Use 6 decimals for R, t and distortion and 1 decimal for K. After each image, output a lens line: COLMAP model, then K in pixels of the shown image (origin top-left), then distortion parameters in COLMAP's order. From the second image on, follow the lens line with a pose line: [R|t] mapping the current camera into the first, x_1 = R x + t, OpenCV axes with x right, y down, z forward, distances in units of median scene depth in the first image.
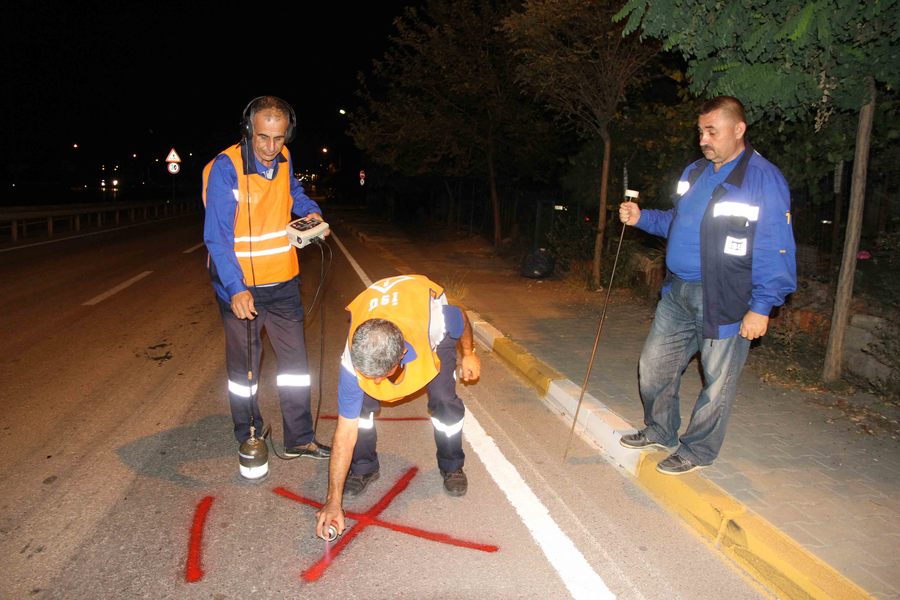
lens RADIAL K [[610.0, 0, 450.0], [0, 610.0, 300.0], [0, 0, 1]] dist [-0.128875, 0.077718]
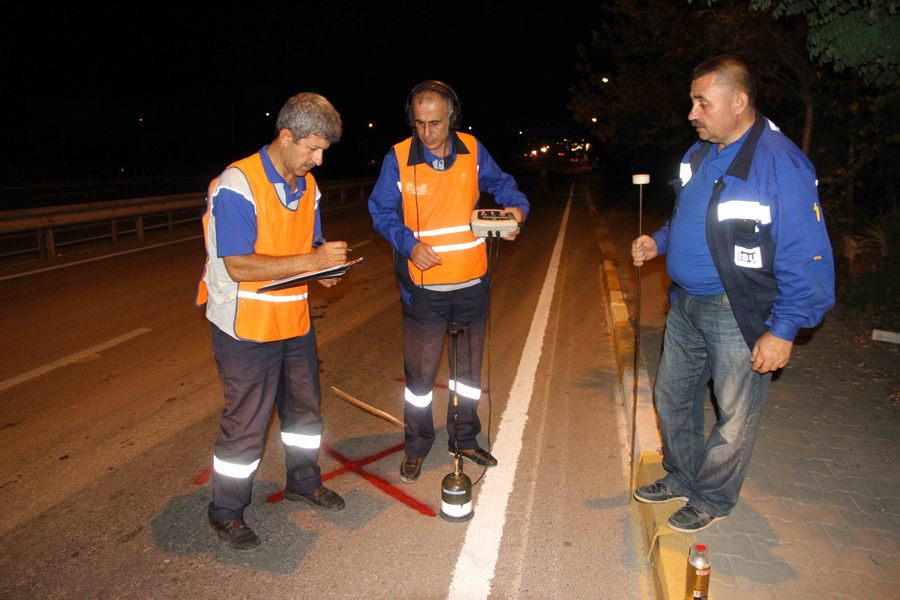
lens RADIAL K [[604.1, 0, 446.0], [0, 604.1, 301.3], [0, 0, 1]] dist [-0.118275, 0.064369]
pose [[0.903239, 0.062483, -0.424565, 0.317035], [-0.040417, 0.997332, 0.060791, -0.022981], [0.427231, -0.037749, 0.903354, 0.018416]]
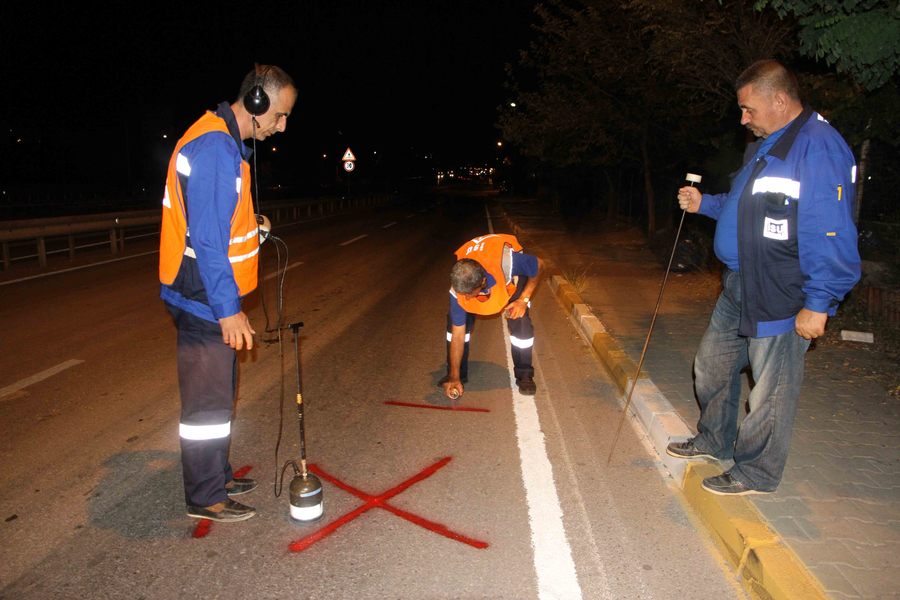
lens RADIAL K [[610.5, 0, 448.2], [0, 610.5, 305.5], [0, 0, 1]] dist [-0.122457, 0.072504]
pose [[0.958536, 0.021766, -0.284137, 0.166724], [-0.016054, 0.999620, 0.022416, 0.003071], [0.284517, -0.016924, 0.958521, 0.032489]]
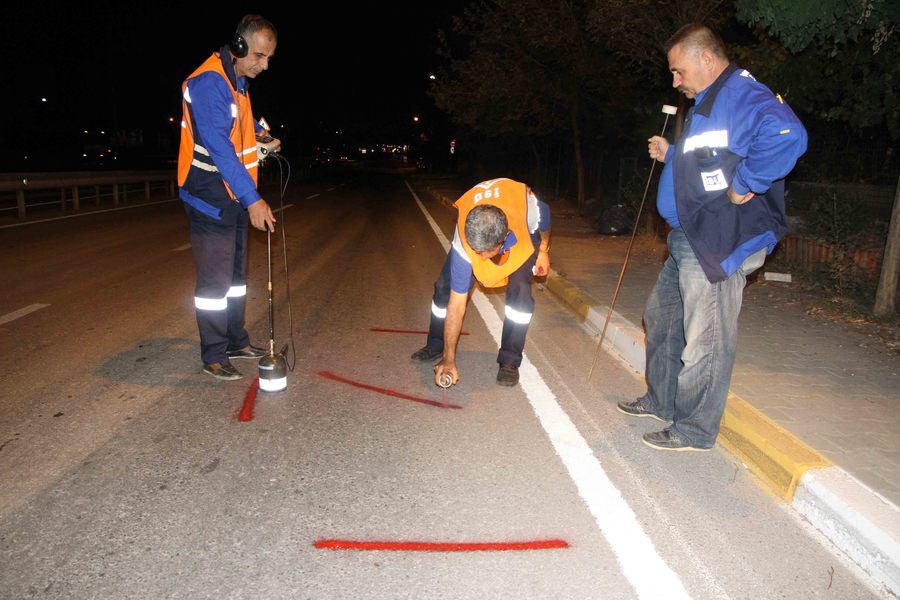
lens RADIAL K [[634.8, 0, 449.3], [0, 634.8, 307.2], [0, 0, 1]] dist [-0.116947, 0.091258]
pose [[0.988543, 0.018922, -0.149748, 0.093455], [-0.011534, 0.998680, 0.050052, 0.085155], [0.150497, -0.047751, 0.987457, -0.117705]]
